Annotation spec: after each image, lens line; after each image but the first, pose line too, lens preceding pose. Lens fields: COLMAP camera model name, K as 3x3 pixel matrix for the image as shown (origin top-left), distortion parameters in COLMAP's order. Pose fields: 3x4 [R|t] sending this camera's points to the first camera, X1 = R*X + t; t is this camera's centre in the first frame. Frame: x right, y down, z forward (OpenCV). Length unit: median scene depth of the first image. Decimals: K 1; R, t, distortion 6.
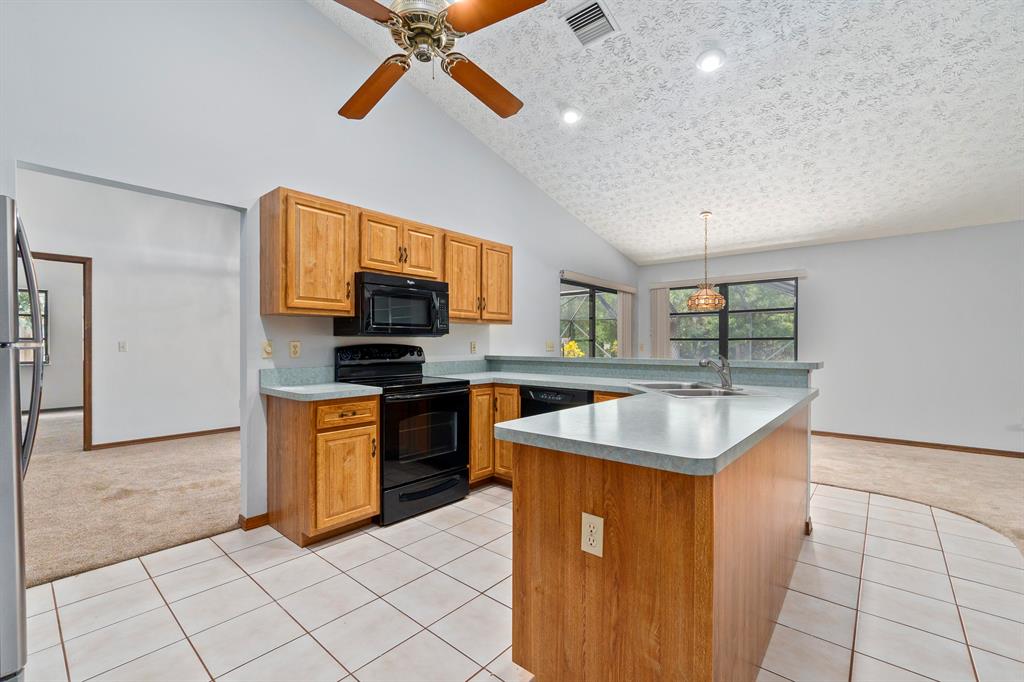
lens RADIAL K [[438.8, 0, 507.3], [0, 438.8, 347.5], [0, 0, 1]] dist [-0.005801, 0.000858]
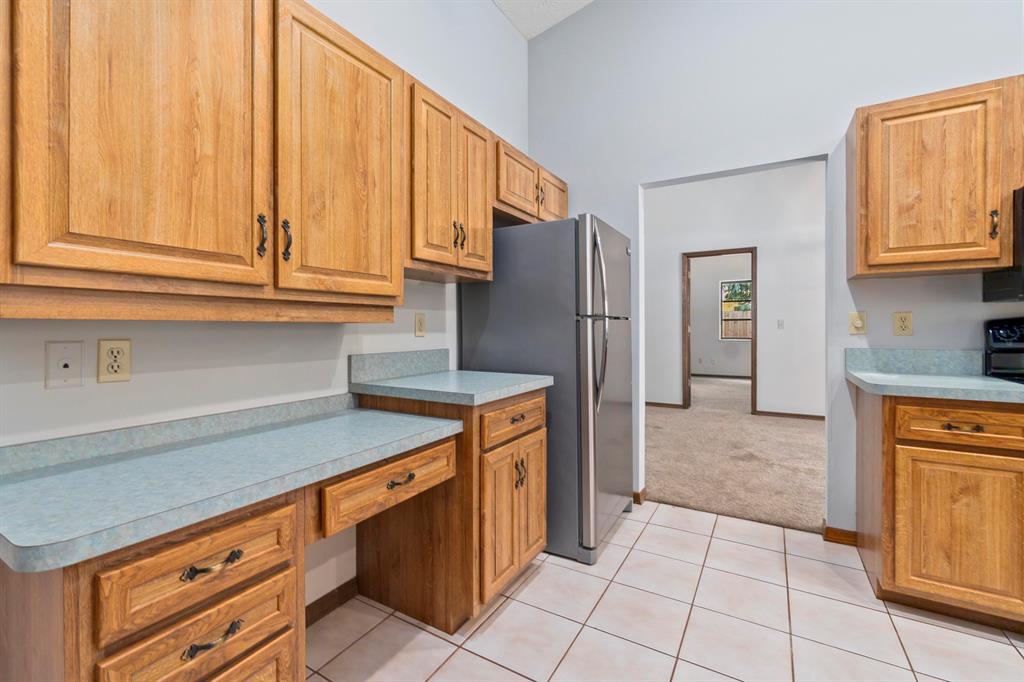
lens RADIAL K [[438.8, 0, 498.3], [0, 438.8, 328.7], [0, 0, 1]] dist [-0.005801, 0.000858]
pose [[0.162143, 0.002874, -0.986763, 0.114106], [-0.003716, 0.999990, 0.002301, 0.013950], [0.986760, 0.003294, 0.162152, 0.229391]]
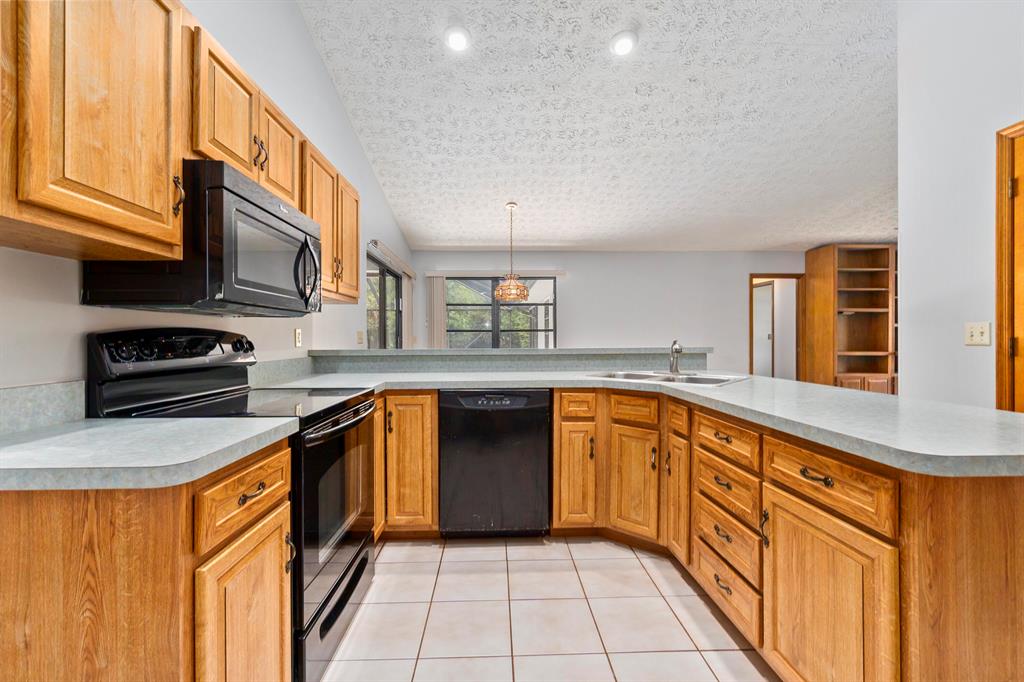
lens RADIAL K [[438.8, 0, 508.0], [0, 438.8, 338.8], [0, 0, 1]] dist [-0.005801, 0.000858]
pose [[0.735078, -0.004132, 0.677970, -0.405851], [0.010374, 0.999933, -0.005153, 0.011634], [-0.677903, 0.010821, 0.735071, 0.469708]]
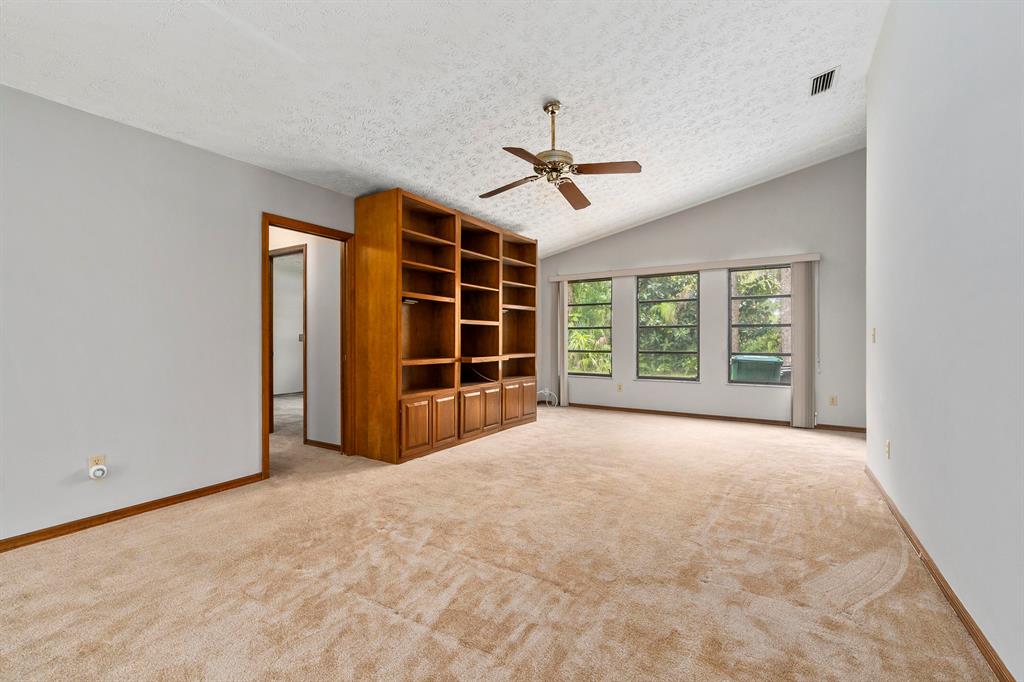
lens RADIAL K [[438.8, 0, 519.3], [0, 438.8, 334.5], [0, 0, 1]] dist [-0.005801, 0.000858]
pose [[-0.169724, 0.009947, 0.985441, 0.802145], [0.012327, 0.999892, -0.007969, 0.016249], [-0.985414, 0.010795, -0.169829, 0.811769]]
